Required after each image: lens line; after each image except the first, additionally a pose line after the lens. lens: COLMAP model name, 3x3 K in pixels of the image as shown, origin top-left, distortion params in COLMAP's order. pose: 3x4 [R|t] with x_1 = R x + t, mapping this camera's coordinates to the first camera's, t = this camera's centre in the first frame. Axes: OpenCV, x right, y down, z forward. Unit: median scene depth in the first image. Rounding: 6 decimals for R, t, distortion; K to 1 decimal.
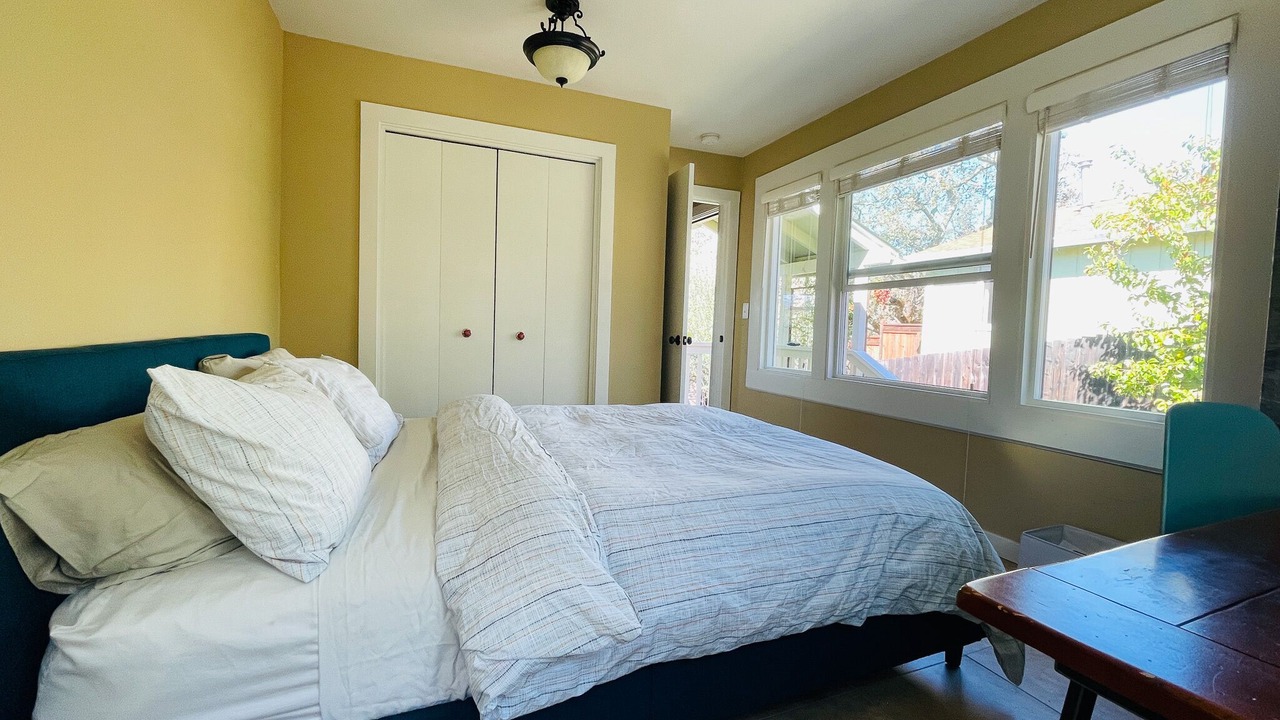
lens RADIAL K [[502.6, 0, 634.8], [0, 502.6, 356.3], [0, 0, 1]] dist [-0.010689, 0.000351]
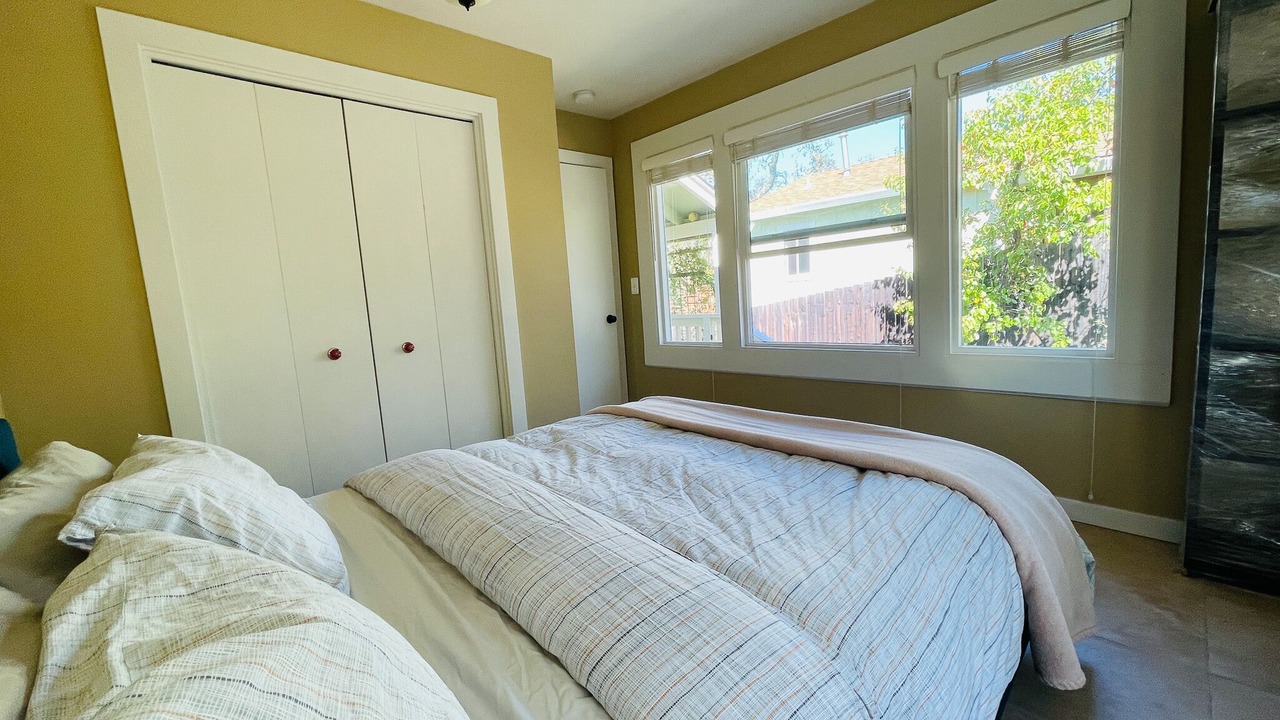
lens RADIAL K [[502.6, 0, 643.5], [0, 502.6, 353.7], [0, 0, 1]] dist [-0.010689, 0.000351]
pose [[0.924600, -0.140325, 0.354153, -0.151366], [0.122220, 0.989807, 0.073104, -0.039119], [-0.360802, -0.024308, 0.932326, 0.136102]]
